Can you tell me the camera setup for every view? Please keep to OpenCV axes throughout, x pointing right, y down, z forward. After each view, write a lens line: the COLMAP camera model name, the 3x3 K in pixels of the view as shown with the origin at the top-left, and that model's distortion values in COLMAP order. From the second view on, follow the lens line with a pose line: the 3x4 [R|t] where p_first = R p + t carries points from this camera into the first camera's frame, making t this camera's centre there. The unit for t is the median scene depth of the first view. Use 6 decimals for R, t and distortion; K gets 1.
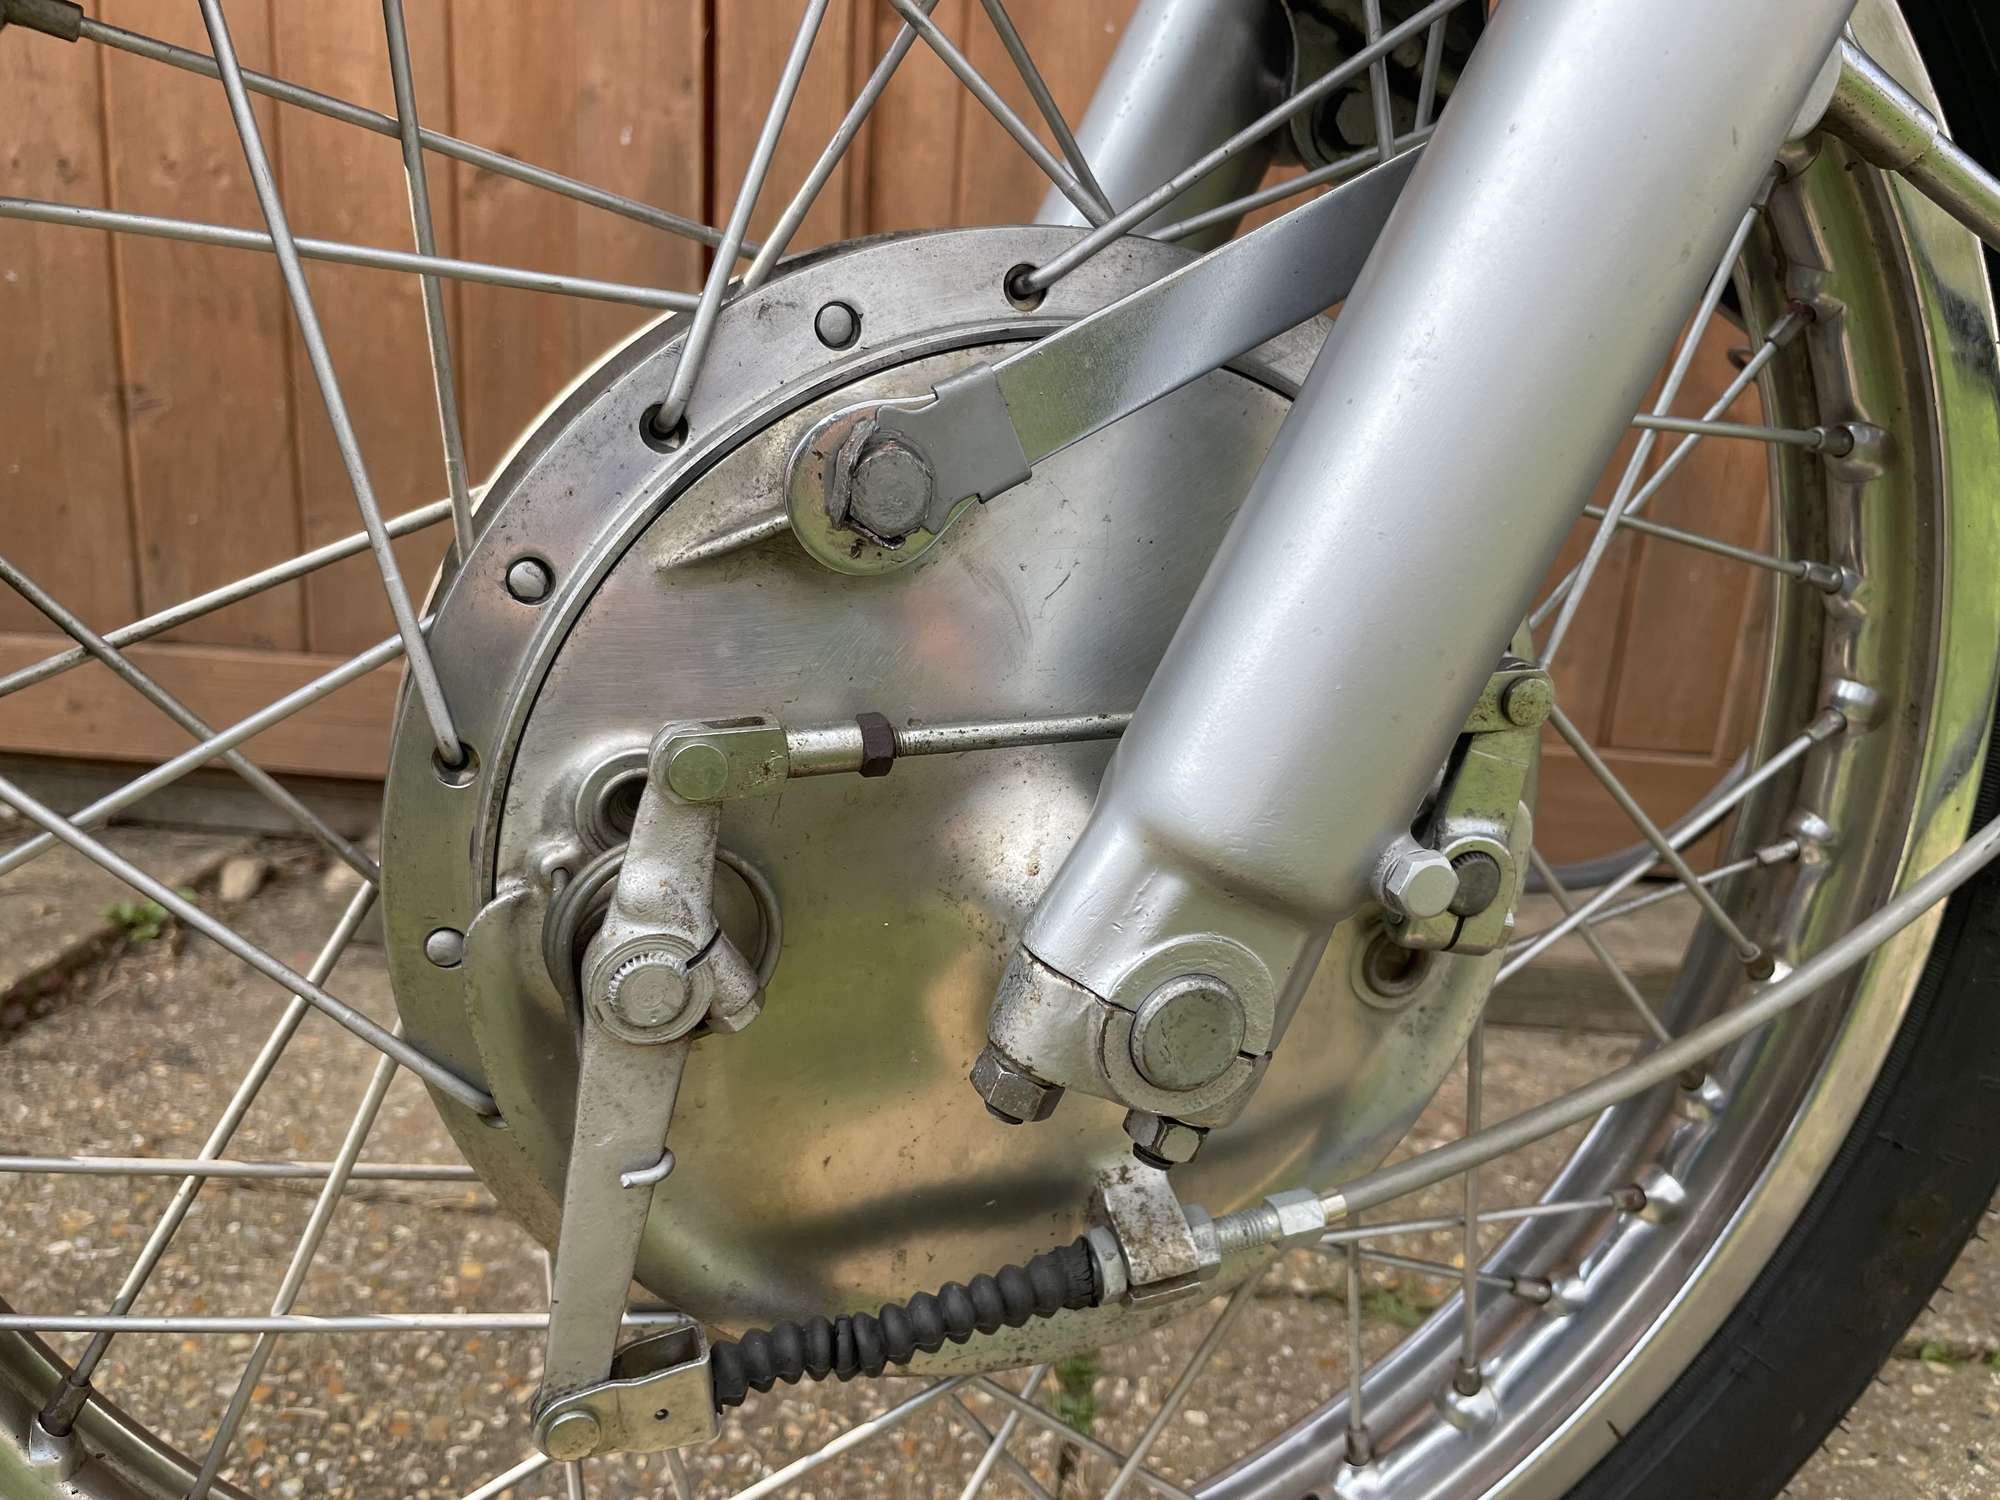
lens RADIAL K [[1538.8, 0, 994.0], [0, 1538.8, 767.1], [0, 0, 1]] dist [0.066620, -0.110792]
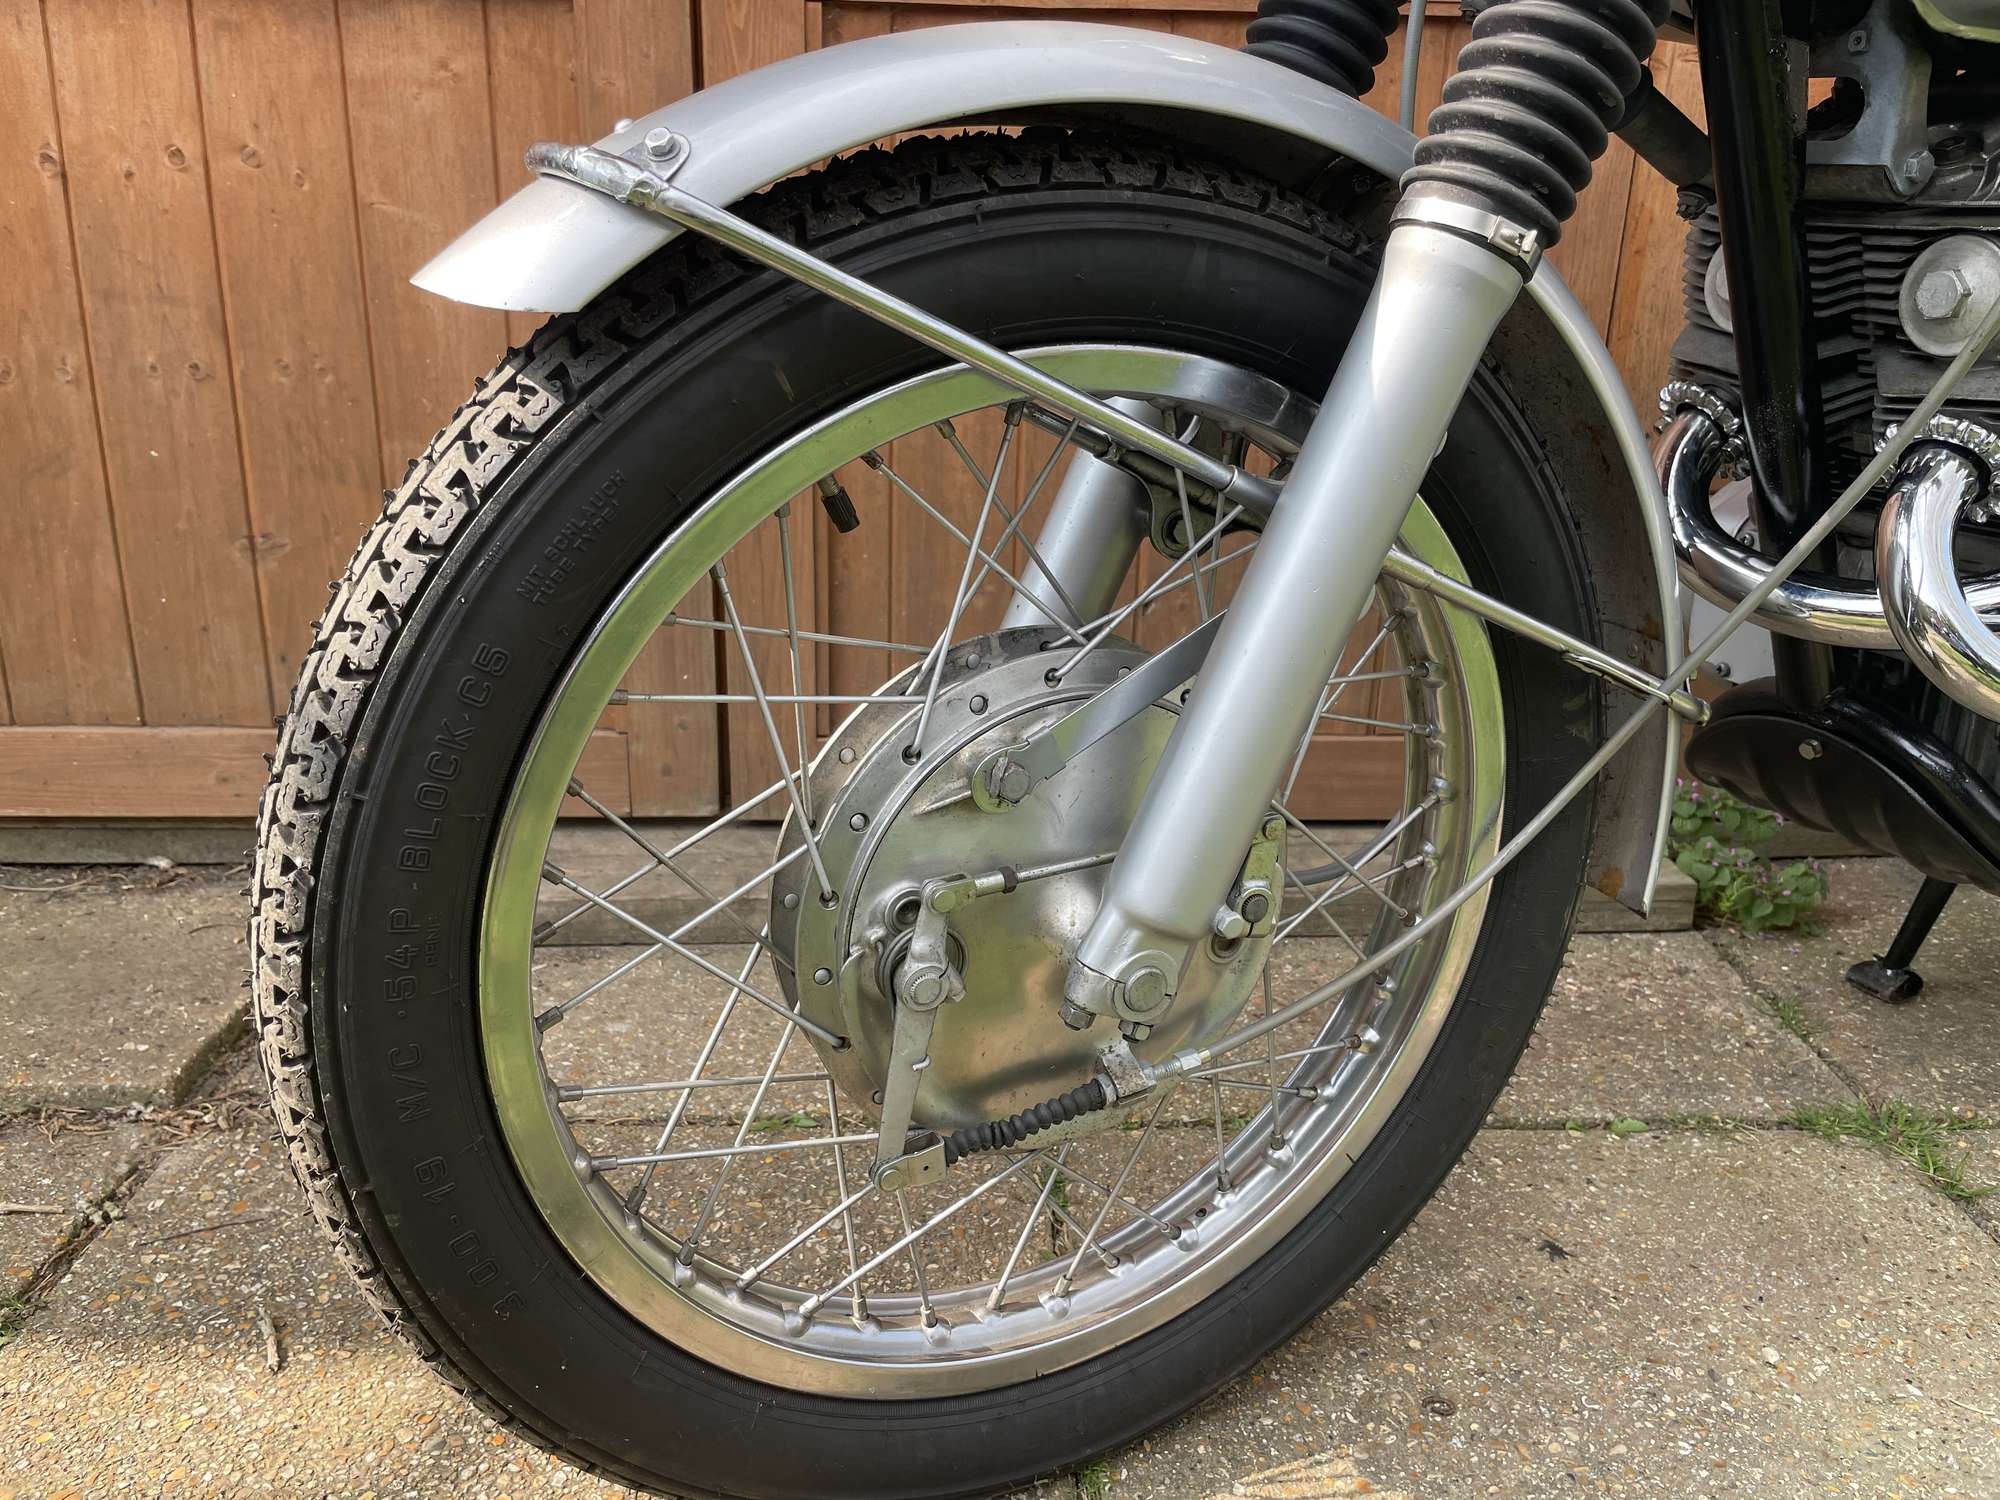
lens RADIAL K [[1538.8, 0, 1001.8], [0, 1538.8, 752.9], [0, 0, 1]] dist [0.066620, -0.110792]
pose [[0.992579, -0.069865, 0.099526, -0.256631], [0.065190, 0.996646, 0.049473, -0.273398], [-0.102648, -0.042618, 0.993804, -1.138790]]
